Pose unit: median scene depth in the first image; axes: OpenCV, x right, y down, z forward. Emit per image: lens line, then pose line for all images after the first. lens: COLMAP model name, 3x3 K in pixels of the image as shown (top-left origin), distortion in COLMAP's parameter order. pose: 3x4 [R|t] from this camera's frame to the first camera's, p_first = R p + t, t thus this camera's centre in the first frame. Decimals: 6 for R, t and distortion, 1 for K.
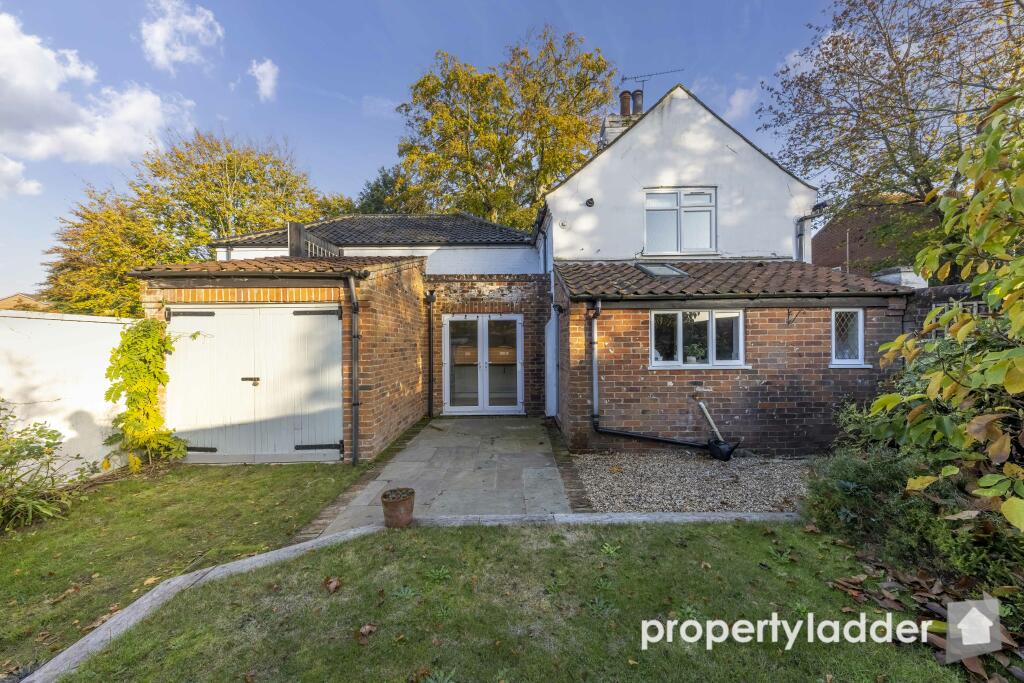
lens RADIAL K [[351.8, 0, 515.0], [0, 351.8, 342.2], [0, 0, 1]] dist [0.018721, -0.005871]
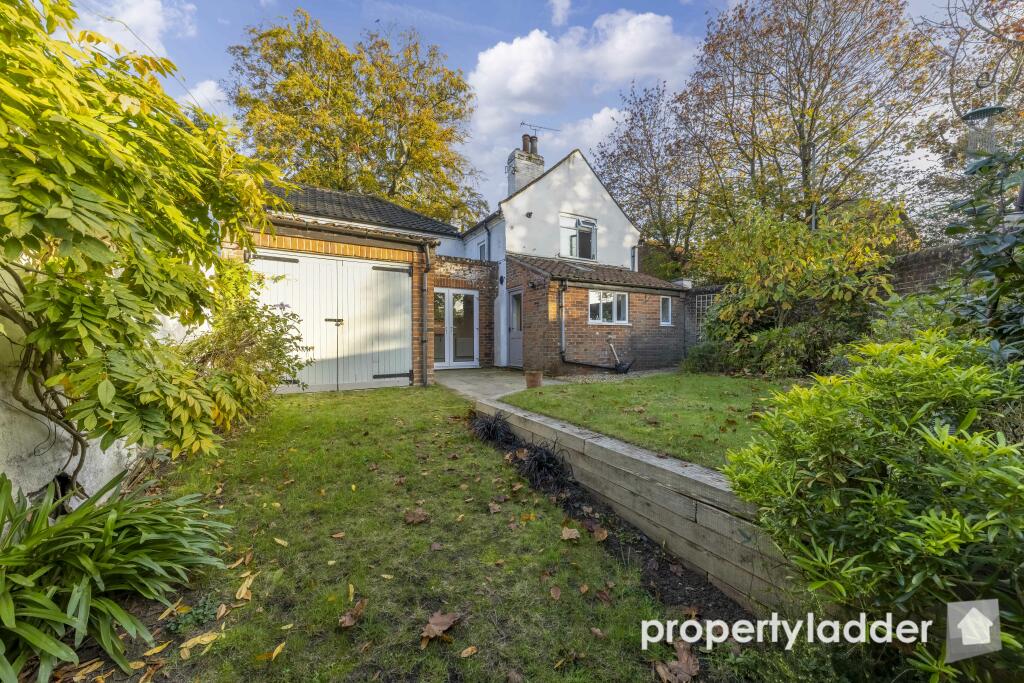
lens RADIAL K [[351.8, 0, 515.0], [0, 351.8, 342.2], [0, 0, 1]] dist [0.018721, -0.005871]
pose [[0.873418, 0.003488, 0.486959, -0.746925], [-0.002463, 0.999993, -0.002744, 0.168805], [-0.486966, 0.001197, 0.873420, -0.296745]]
